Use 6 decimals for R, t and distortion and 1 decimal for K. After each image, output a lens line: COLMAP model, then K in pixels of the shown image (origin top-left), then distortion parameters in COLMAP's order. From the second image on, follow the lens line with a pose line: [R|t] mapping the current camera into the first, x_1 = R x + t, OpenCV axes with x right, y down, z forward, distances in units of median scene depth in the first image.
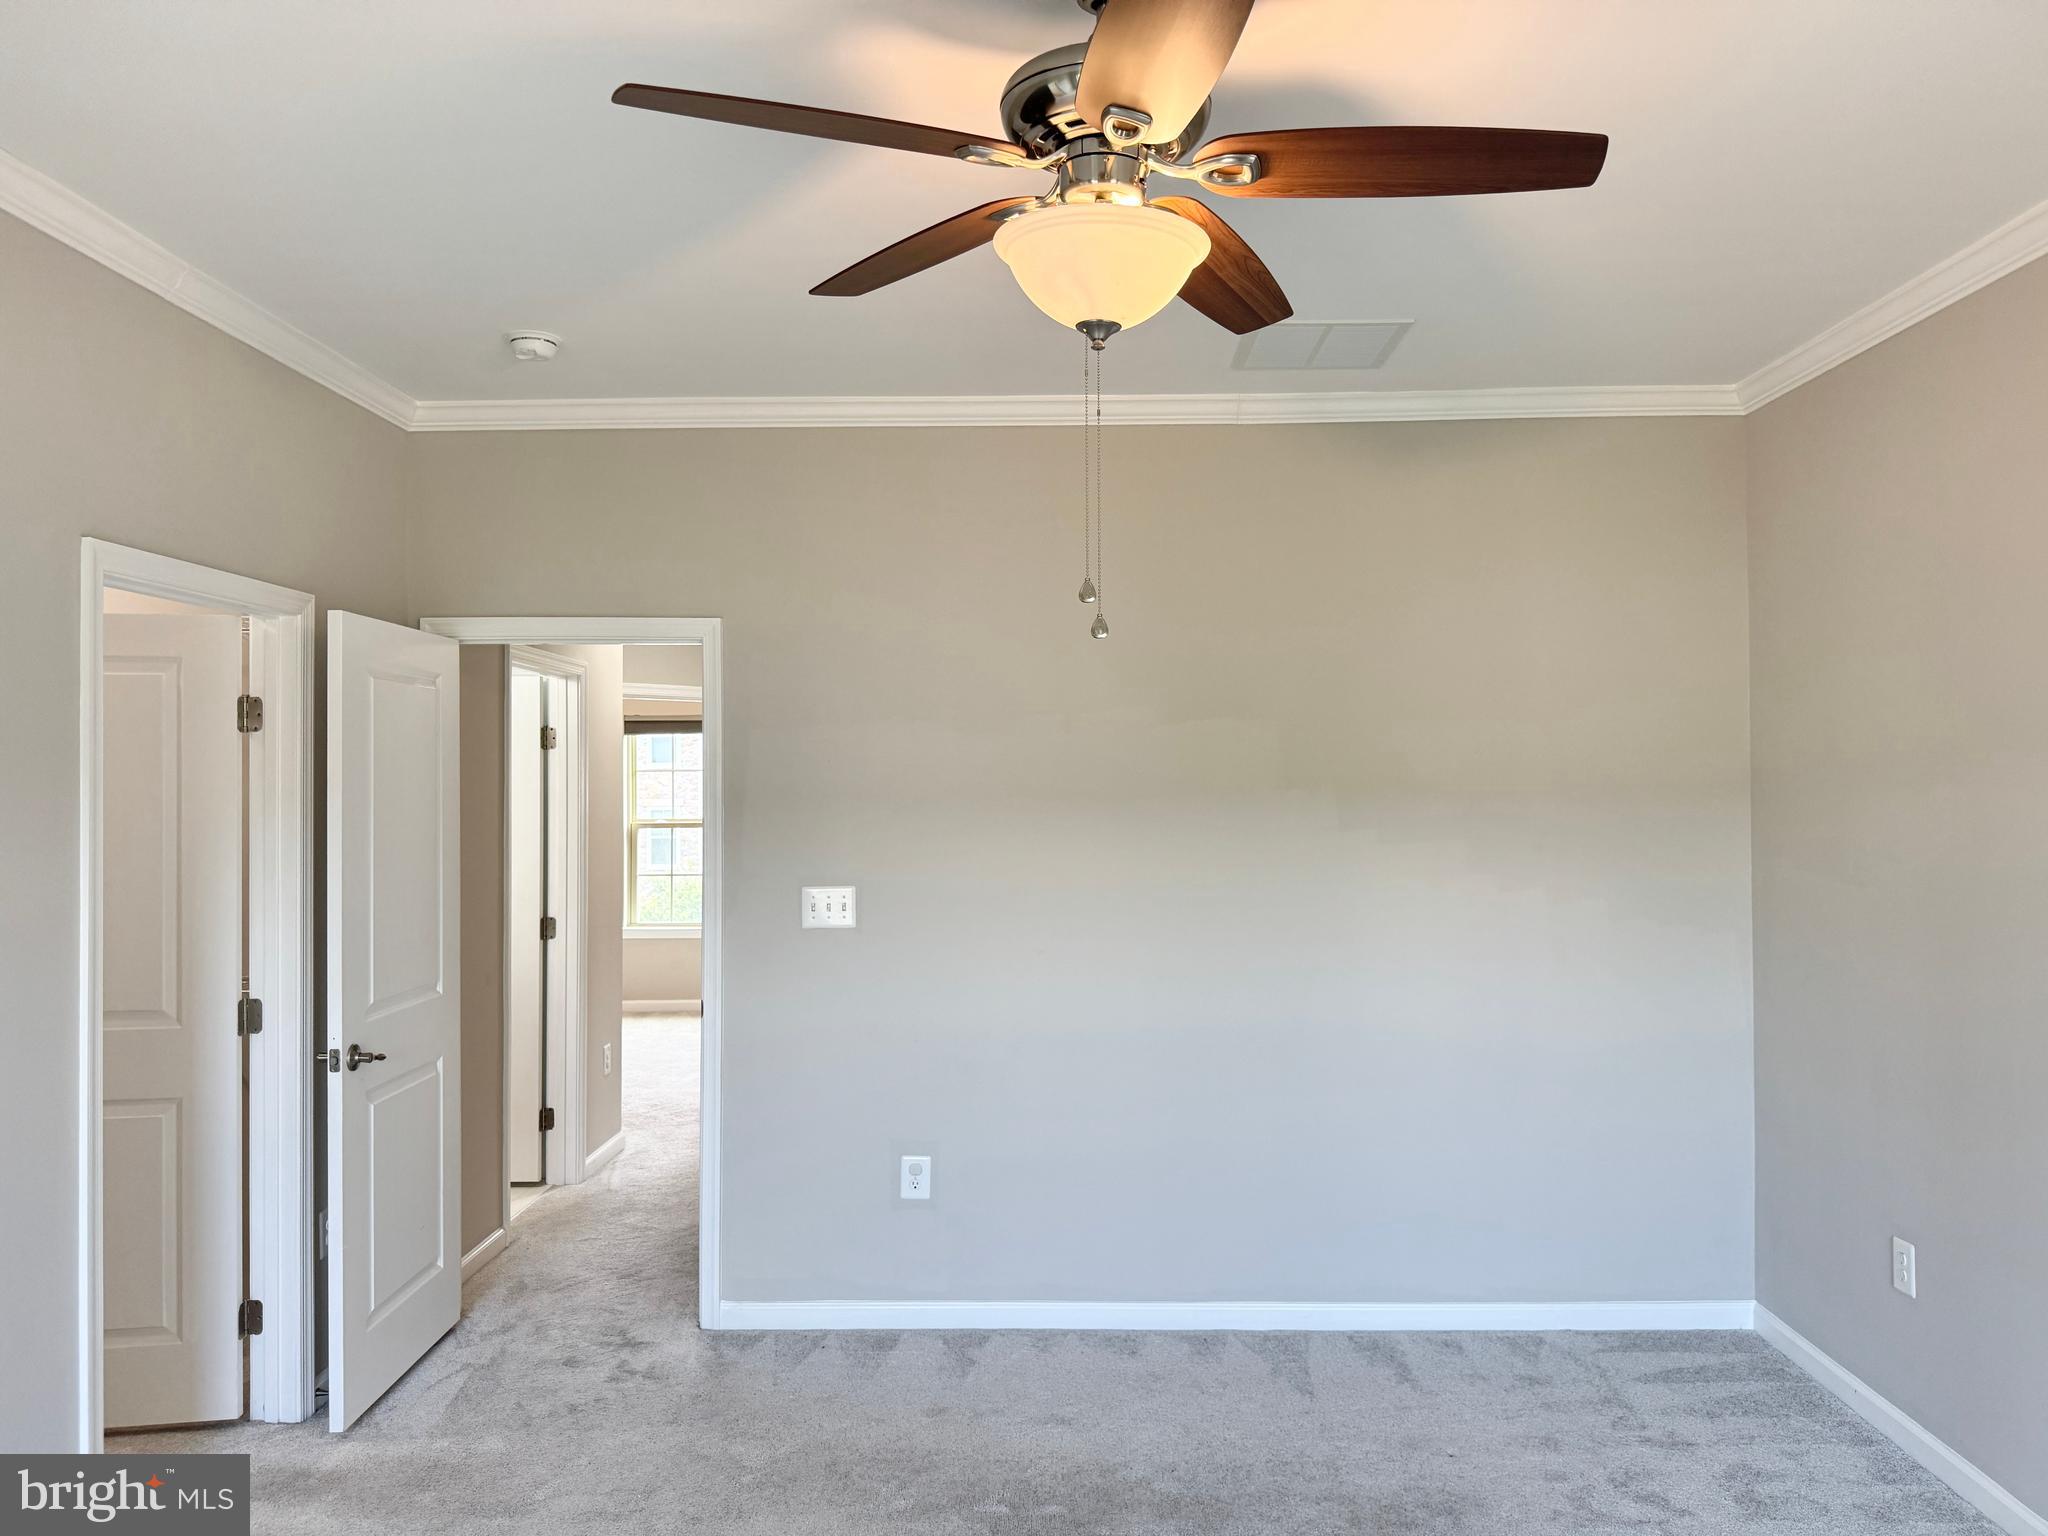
lens RADIAL K [[1450.6, 0, 1024.0], [0, 1450.6, 768.0], [0, 0, 1]] dist [0.092620, -0.113180]
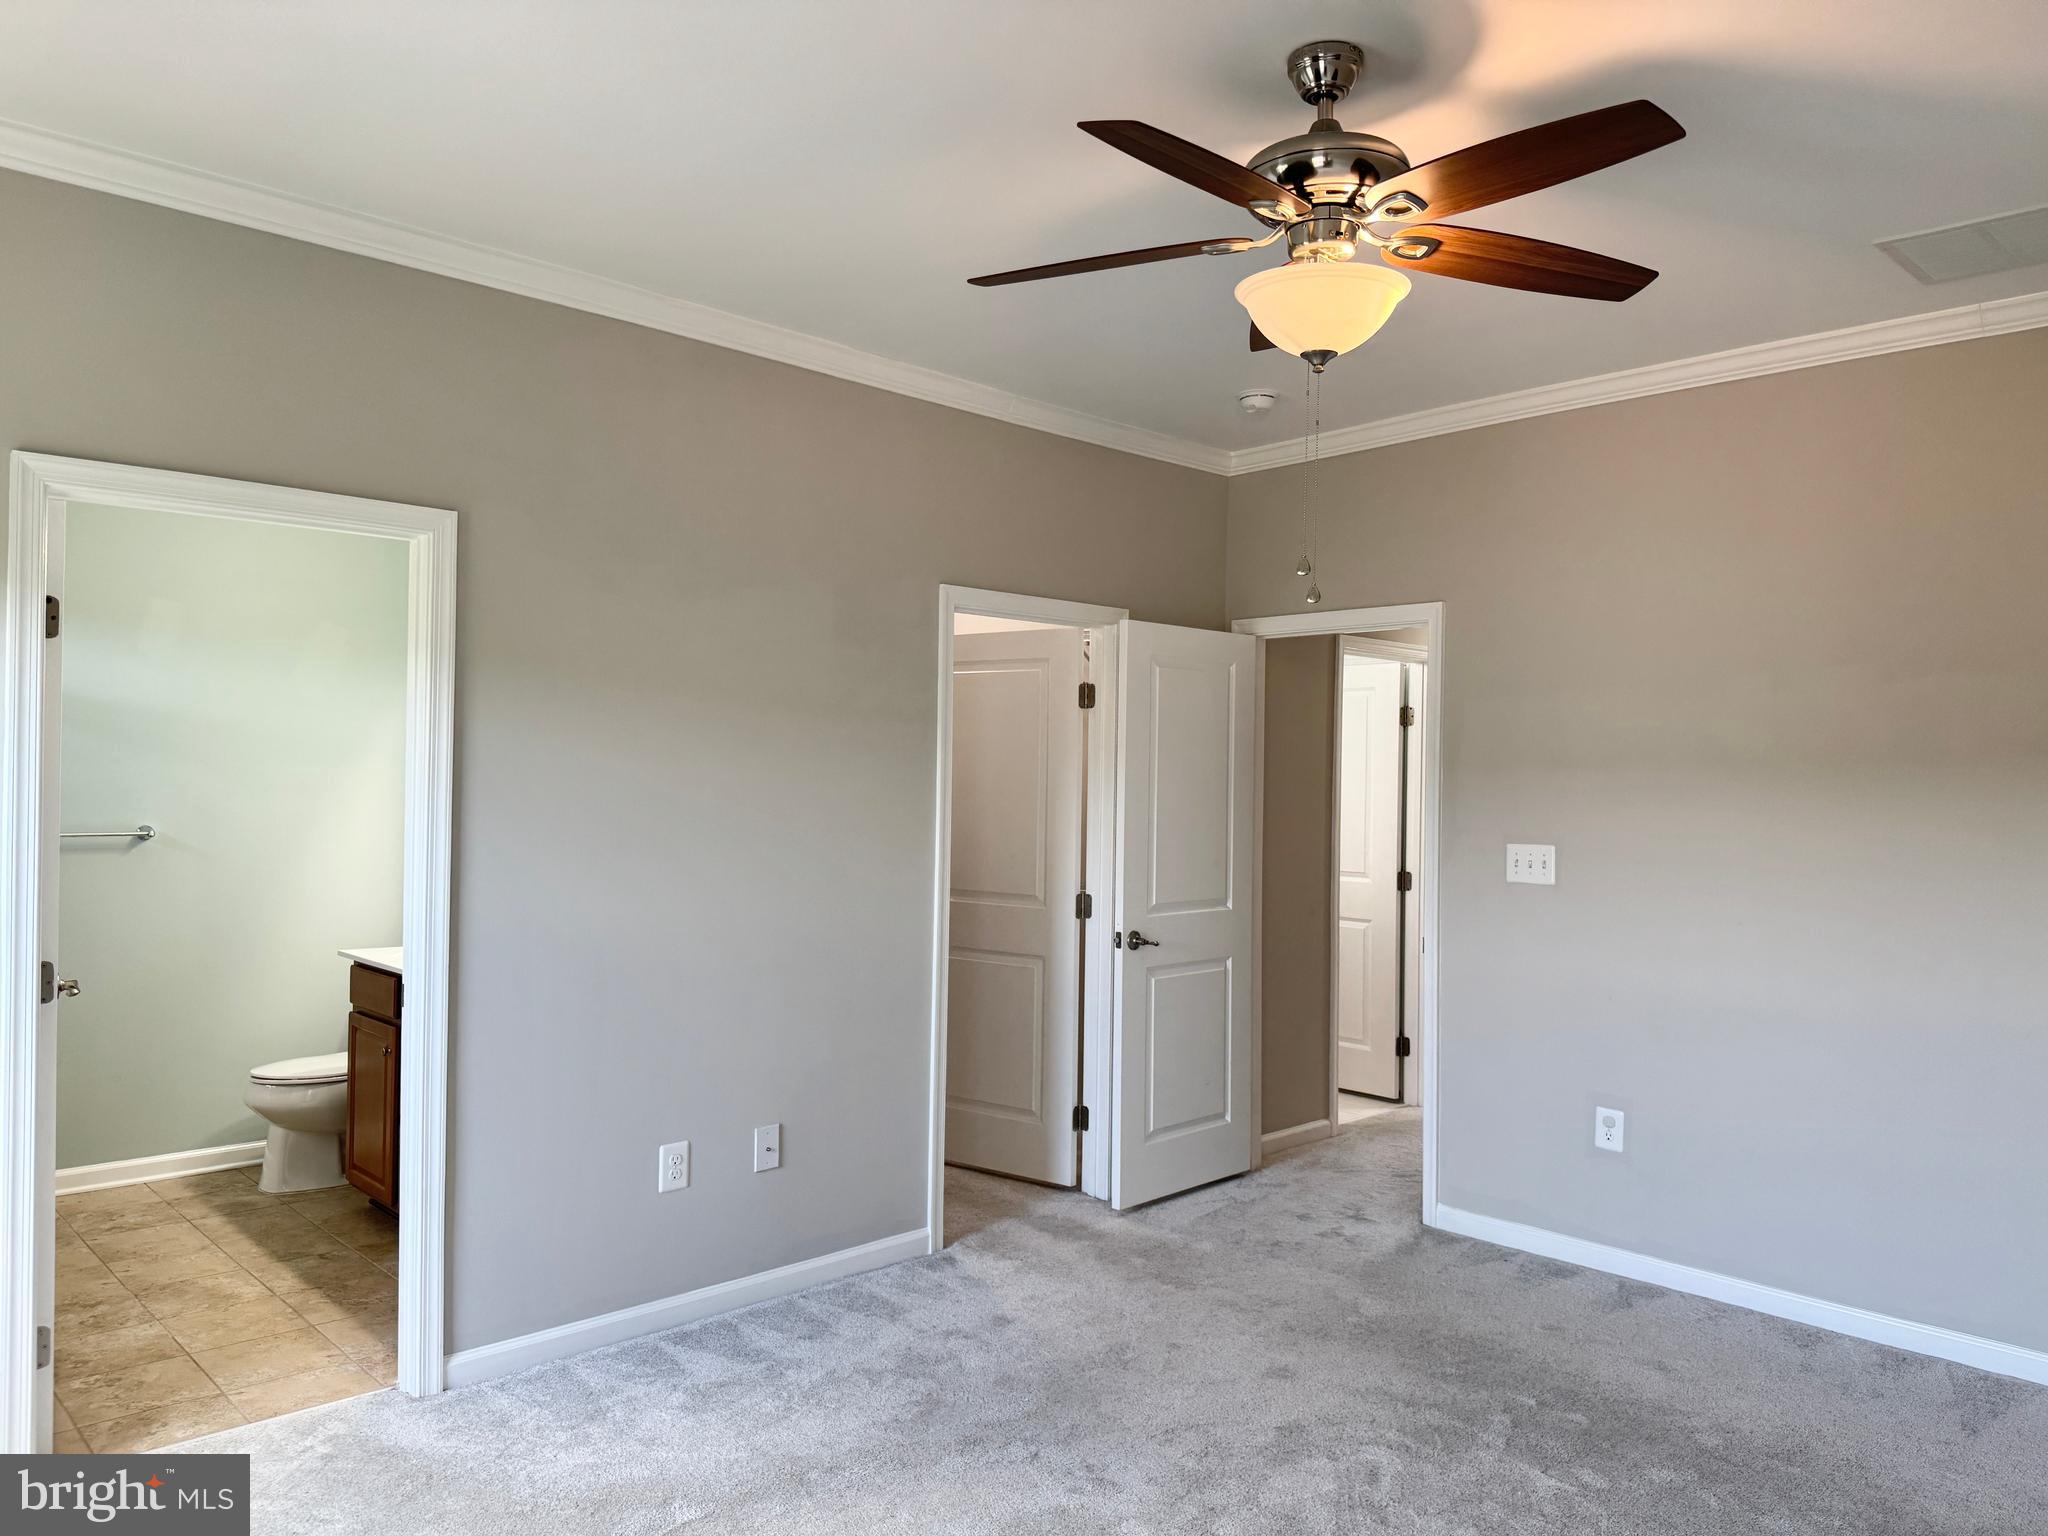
lens RADIAL K [[1451.8, 0, 1024.0], [0, 1451.8, 768.0], [0, 0, 1]] dist [0.060069, -0.080358]
pose [[0.705071, 0.008366, -0.709088, 0.377908], [-0.007531, 0.999962, 0.004309, 0.023513], [0.709097, 0.002302, 0.705107, -0.027832]]
